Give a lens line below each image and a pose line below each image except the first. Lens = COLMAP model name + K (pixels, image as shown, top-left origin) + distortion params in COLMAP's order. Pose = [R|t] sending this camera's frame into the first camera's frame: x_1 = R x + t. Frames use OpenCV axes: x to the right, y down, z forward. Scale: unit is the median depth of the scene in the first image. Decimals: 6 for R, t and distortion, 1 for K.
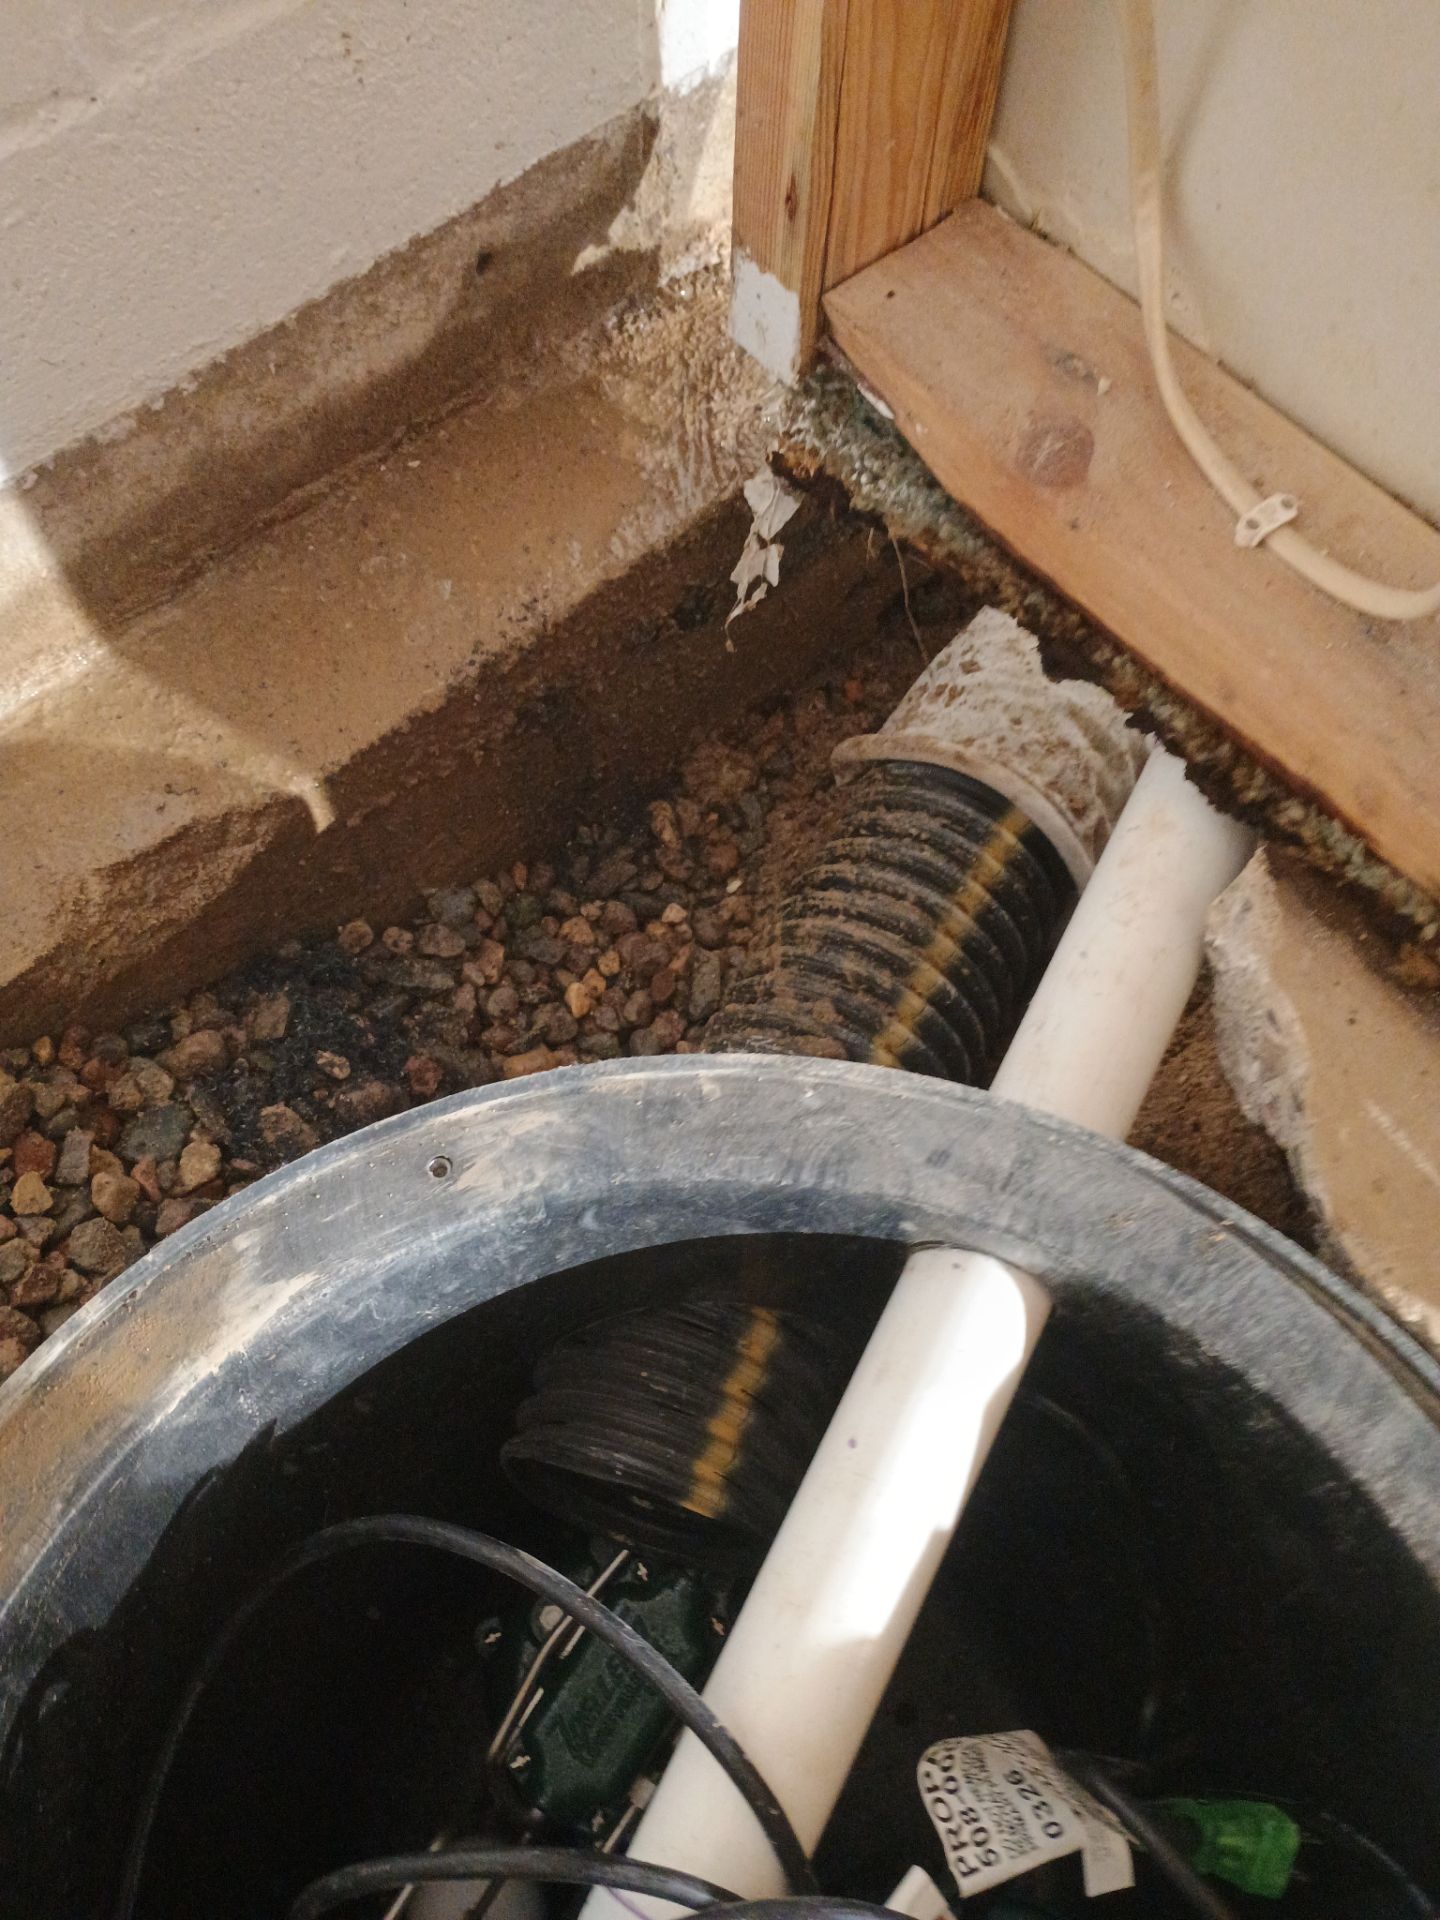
lens RADIAL K [[1697.7, 0, 720.0], [0, 1697.7, 960.0], [0, 0, 1]] dist [0.062652, -0.099325]
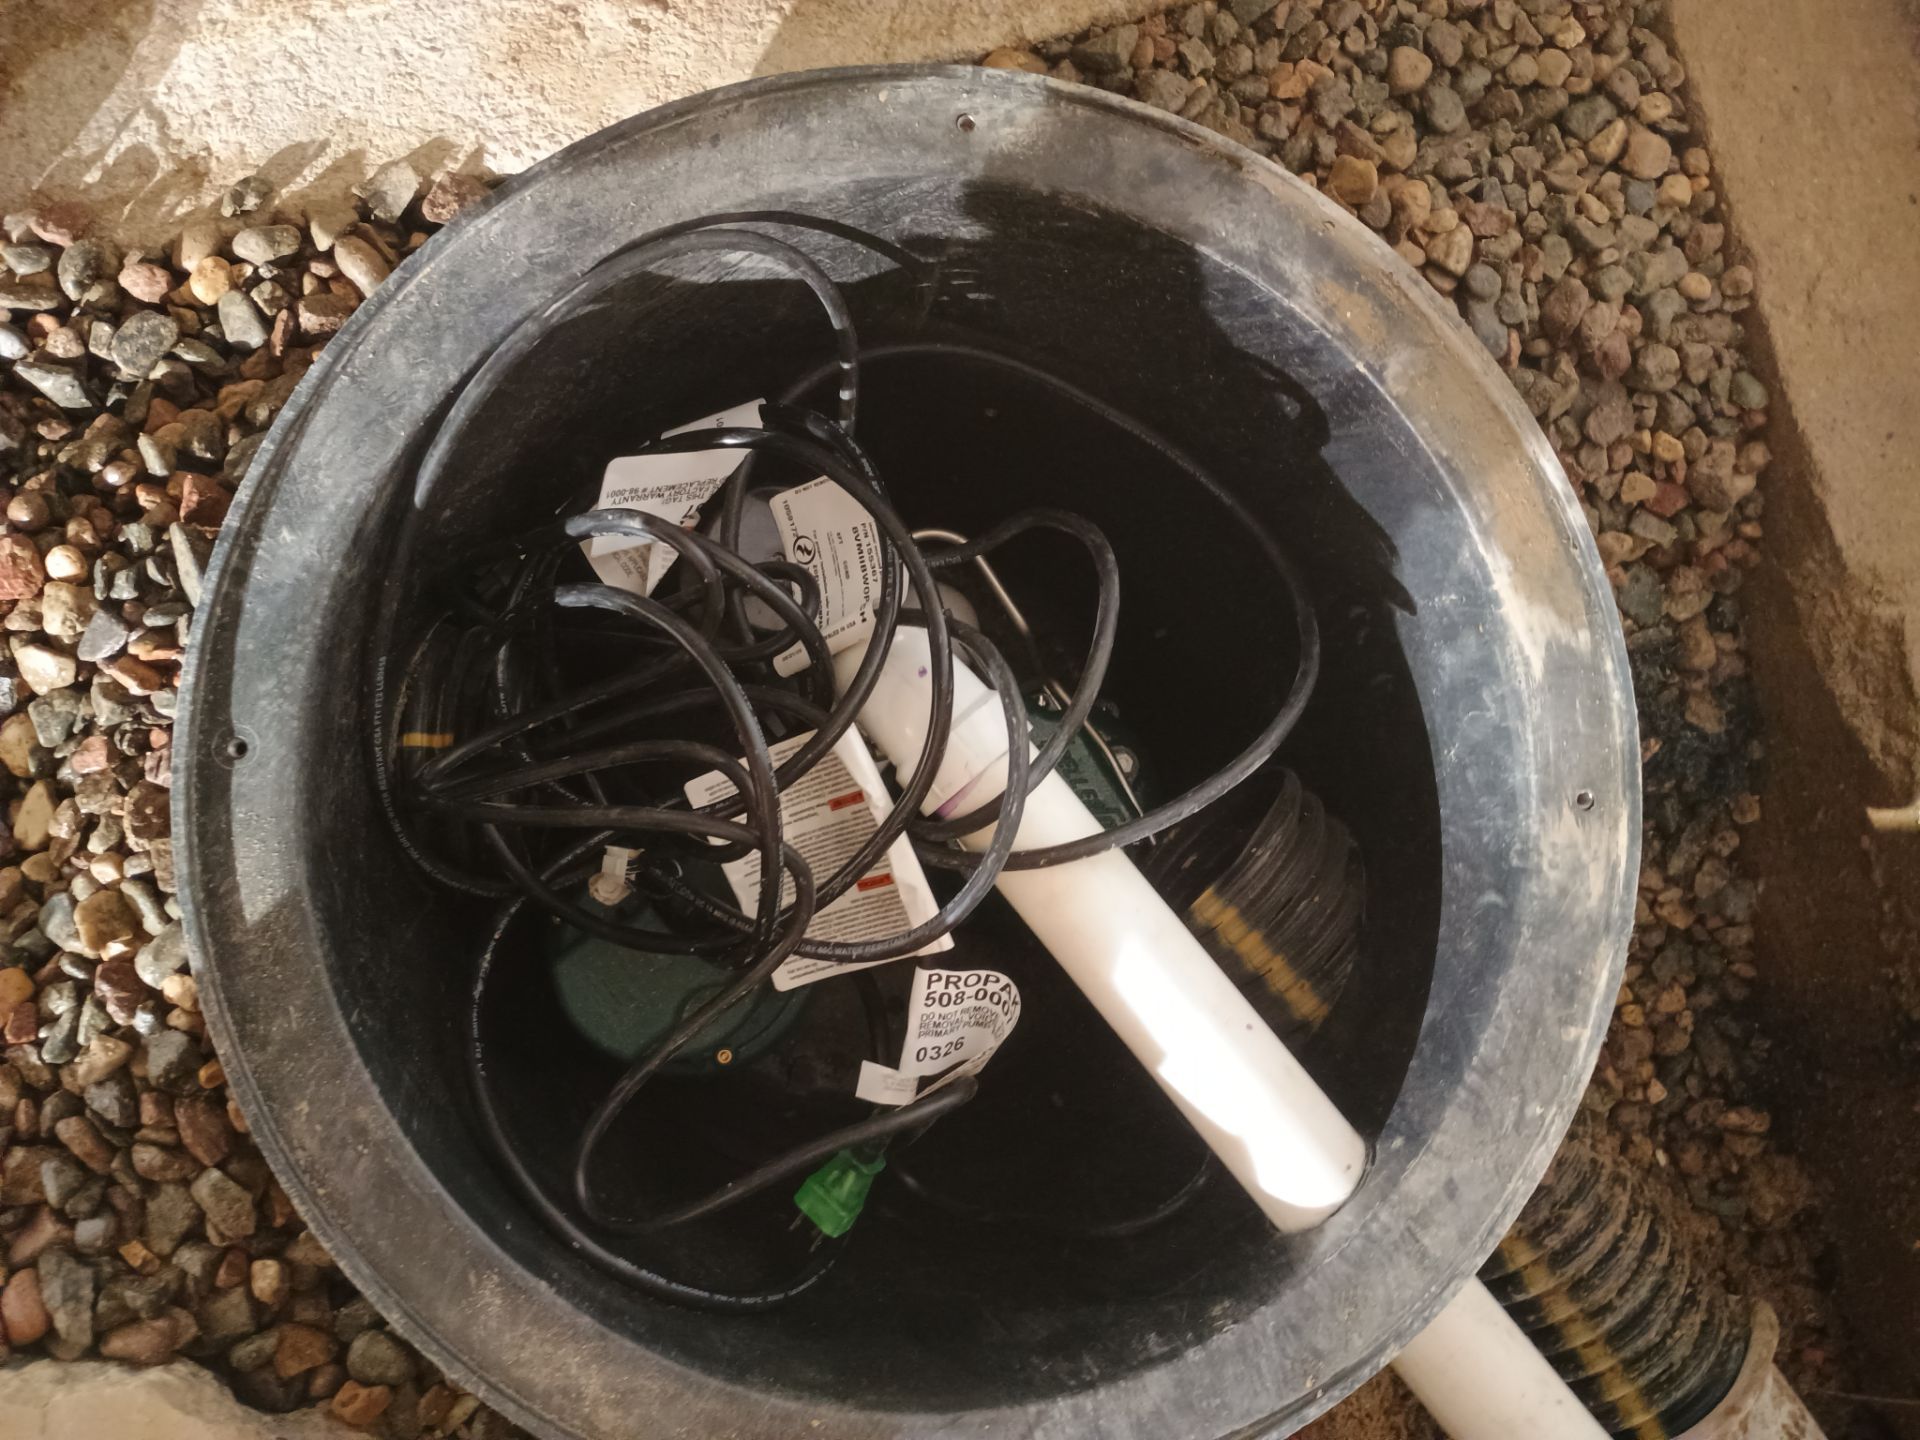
lens RADIAL K [[1697.7, 0, 953.3], [0, 1697.7, 729.7], [0, 0, 1]] dist [0.062652, -0.099325]
pose [[-0.390281, 0.912132, -0.125284, 0.112655], [-0.882136, -0.331490, 0.334590, 0.120670], [0.263660, 0.241101, 0.933999, -0.260162]]
